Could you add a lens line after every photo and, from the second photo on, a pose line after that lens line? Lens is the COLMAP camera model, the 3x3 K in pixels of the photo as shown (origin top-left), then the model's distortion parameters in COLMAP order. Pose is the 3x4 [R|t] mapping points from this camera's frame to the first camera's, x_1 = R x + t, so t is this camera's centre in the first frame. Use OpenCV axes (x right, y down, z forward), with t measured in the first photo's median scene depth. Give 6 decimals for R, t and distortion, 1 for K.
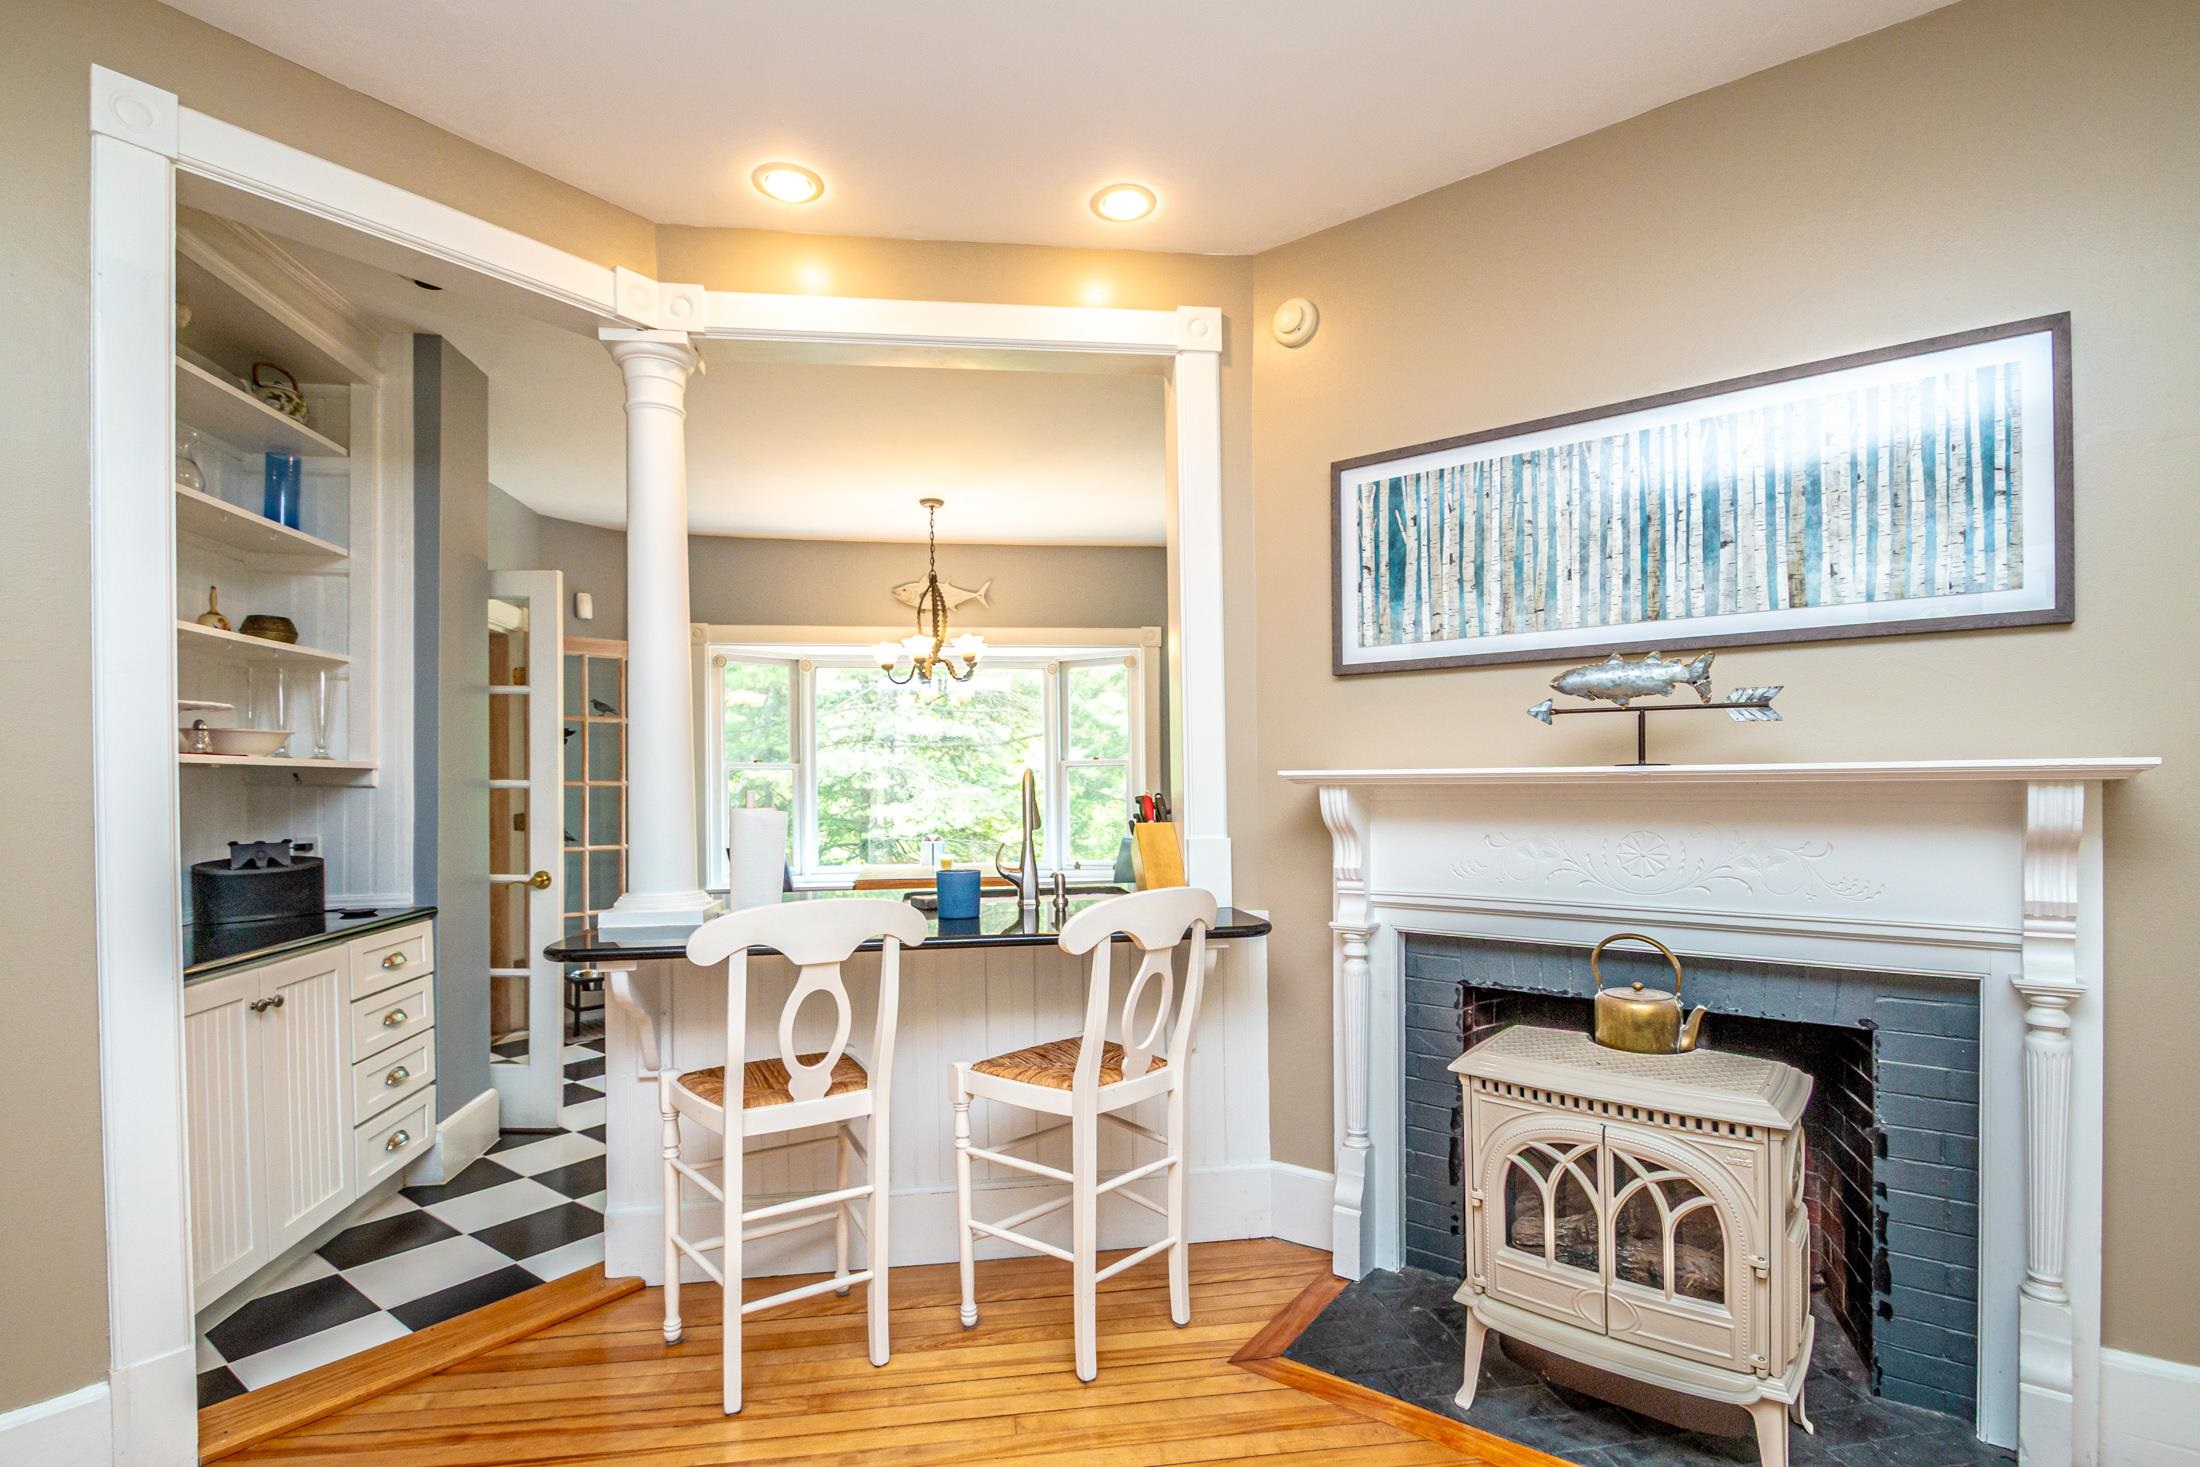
lens RADIAL K [[1005.4, 0, 1098.5], [0, 1005.4, 784.6], [0, 0, 1]] dist [0.012112, -0.012407]
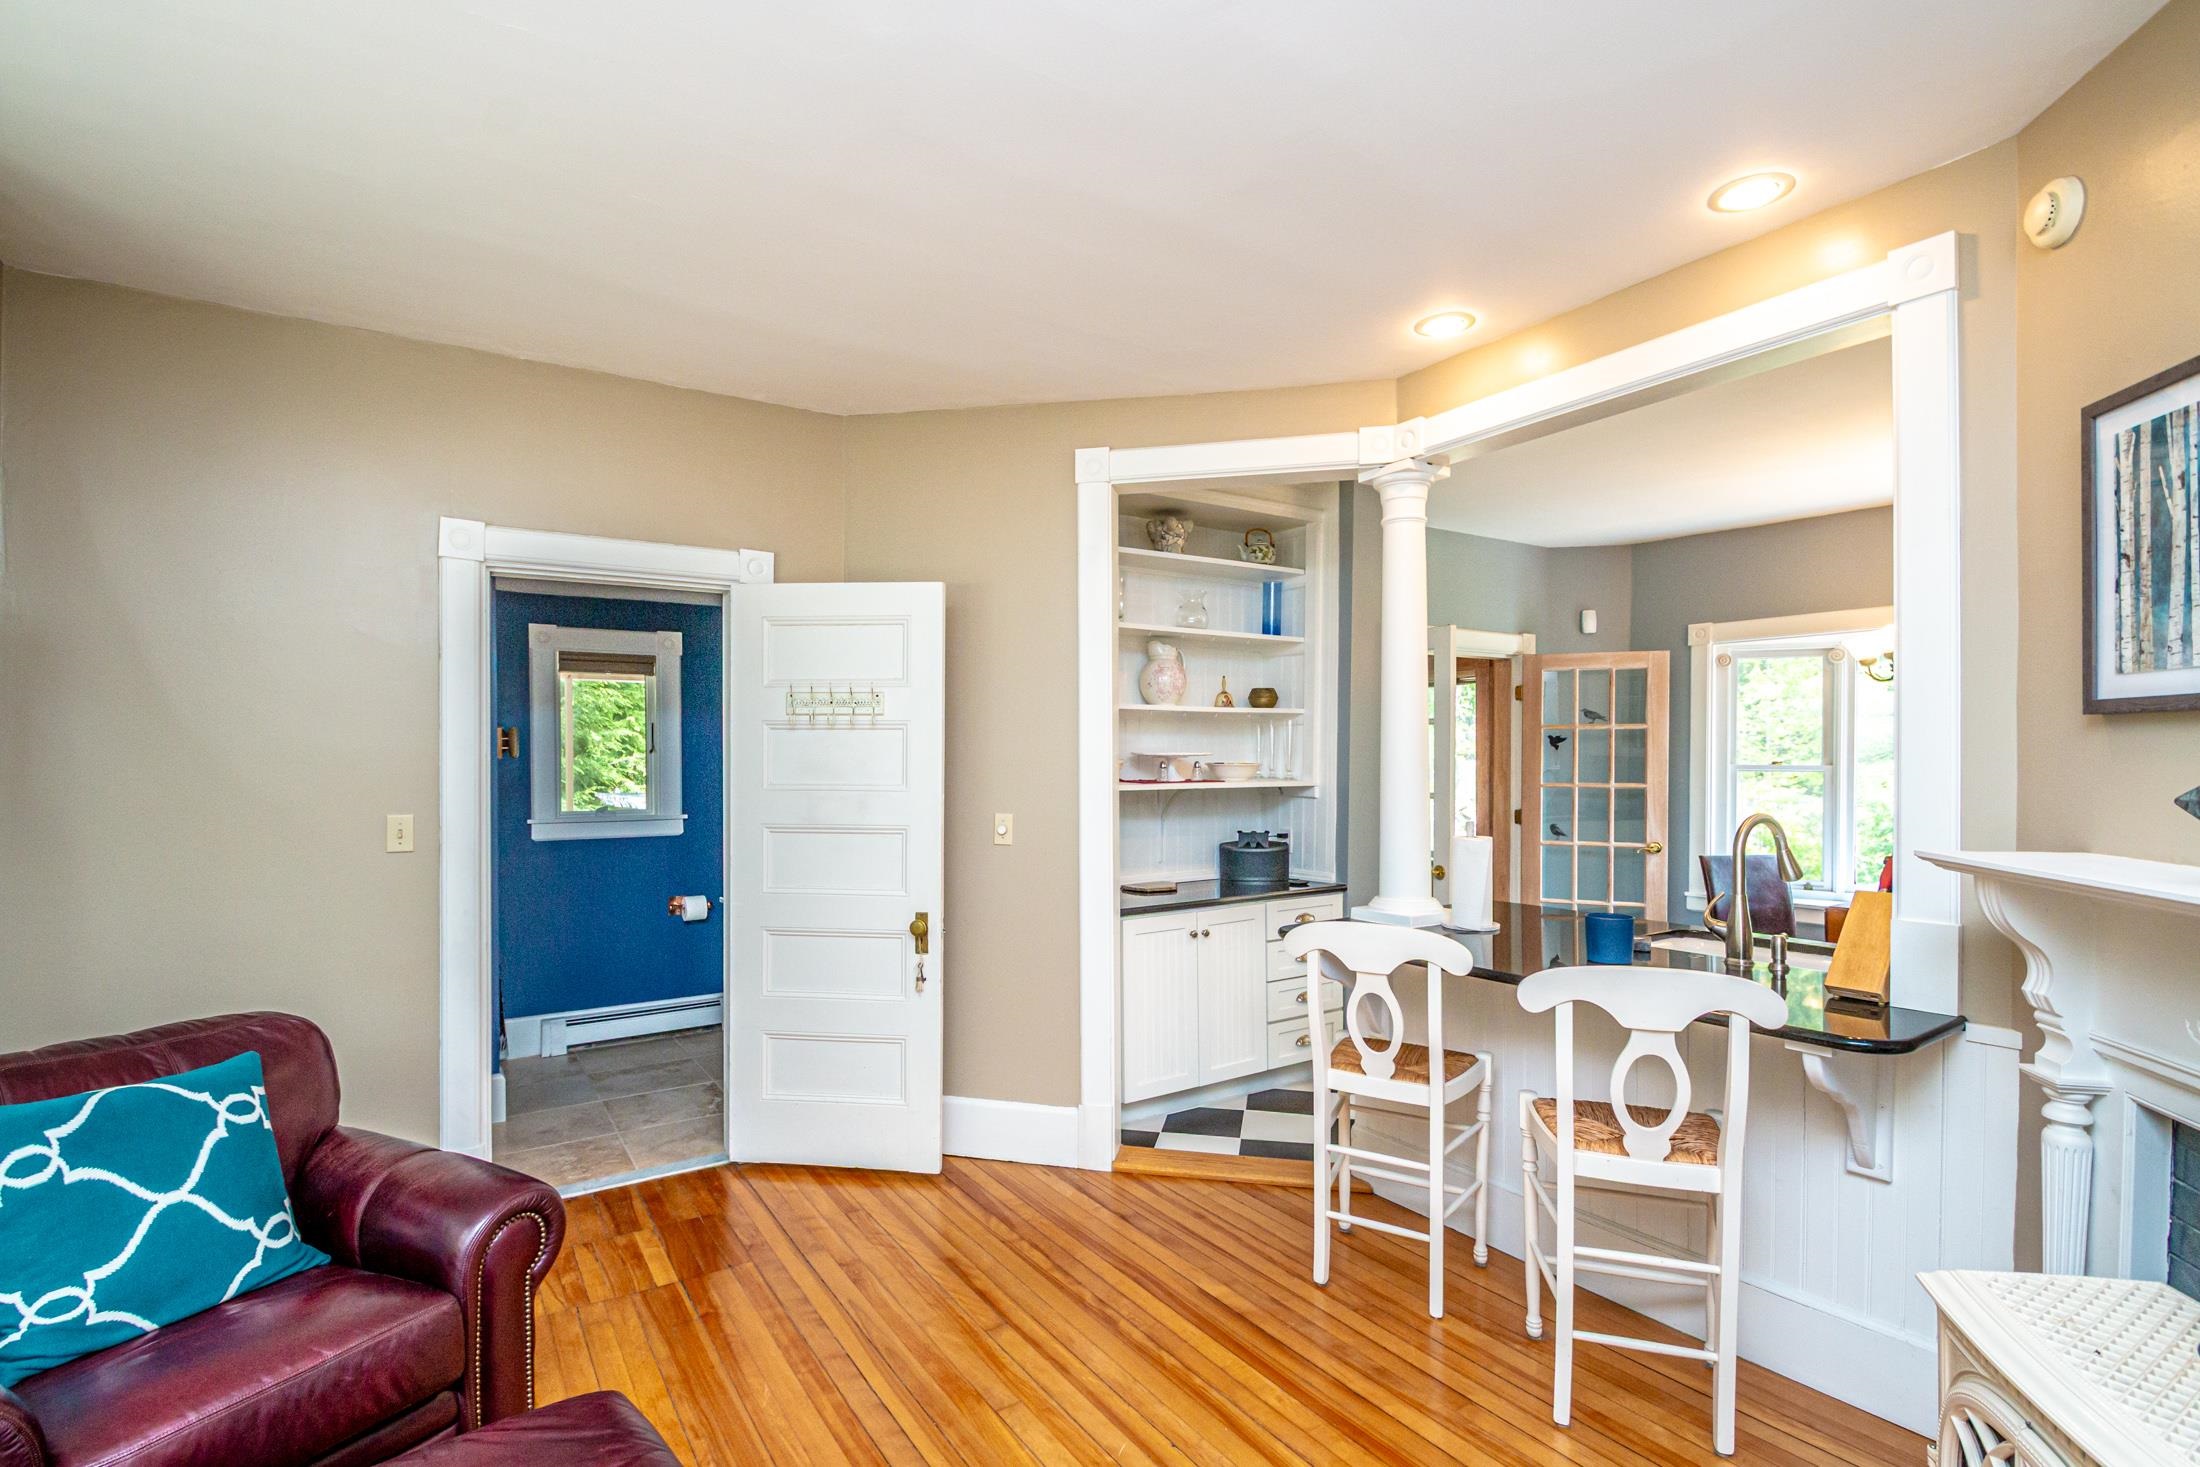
lens RADIAL K [[1040.5, 0, 1134.2], [0, 1040.5, 760.5], [0, 0, 1]] dist [0.001460, -0.000045]
pose [[0.458285, 0.016387, -0.888654, 0.648597], [-0.007639, 0.999866, 0.014499, -0.093249], [0.888772, 0.000144, 0.458349, 0.103020]]
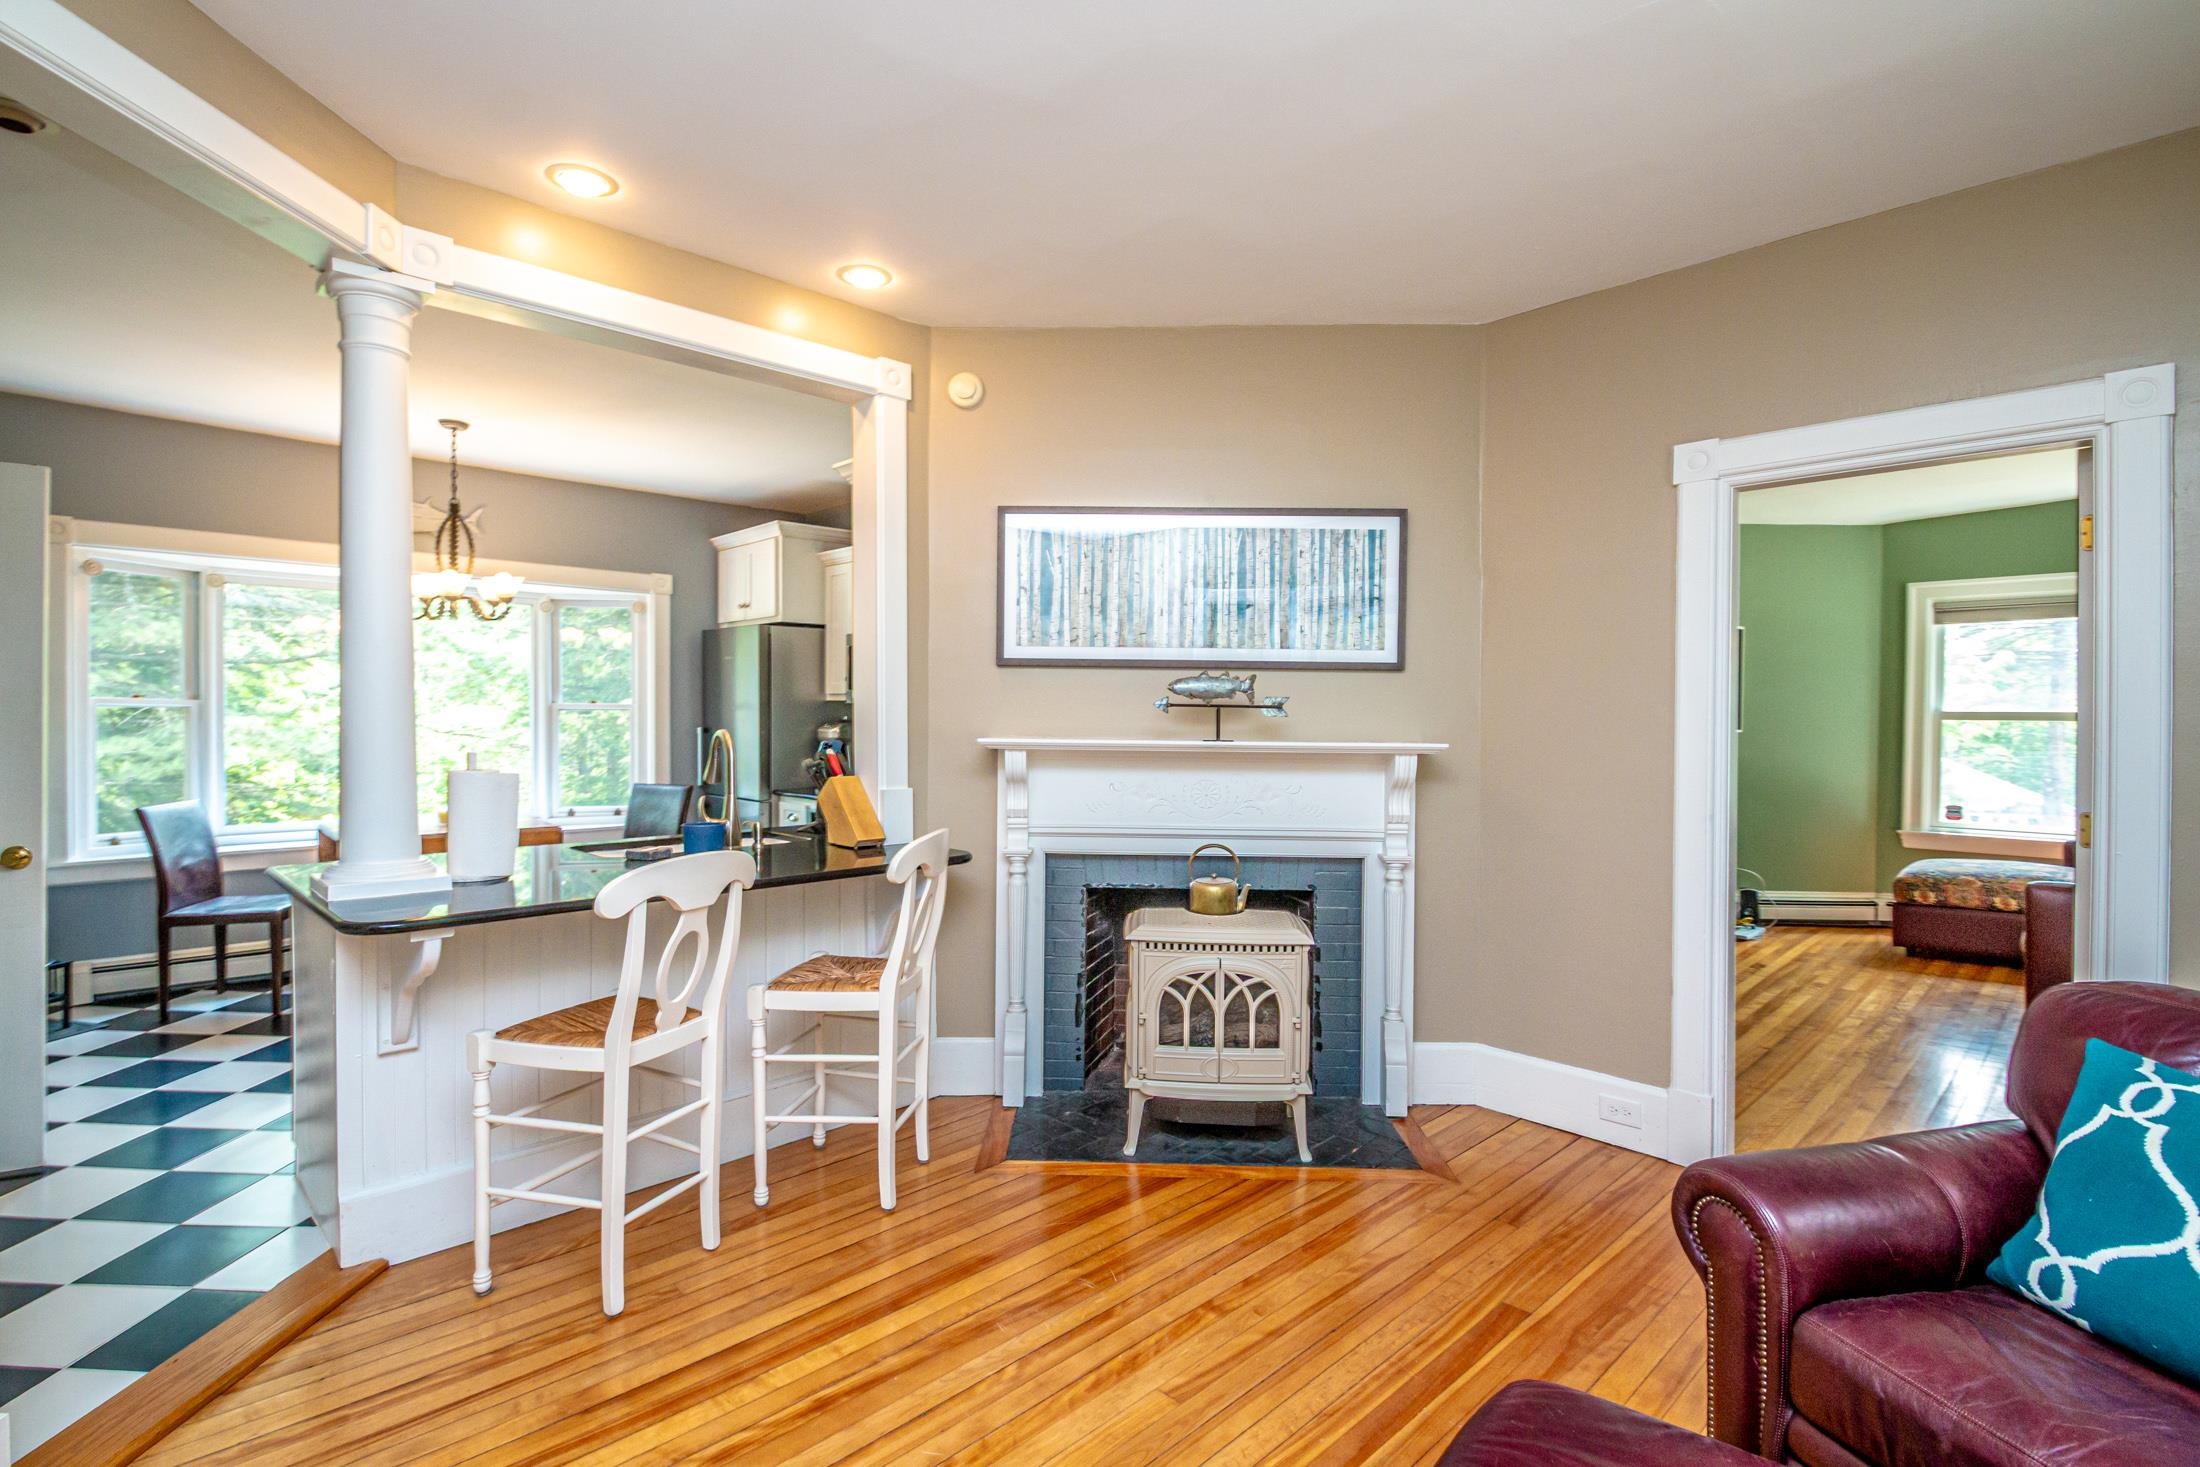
lens RADIAL K [[1054.6, 0, 1056.9], [0, 1054.6, 720.5], [0, 0, 1]] dist [0.000911, -0.000974]
pose [[0.816221, 0.014963, 0.577547, -0.574162], [-0.015589, 0.999871, -0.003873, -0.035355], [-0.577530, -0.005843, 0.816349, -0.211138]]
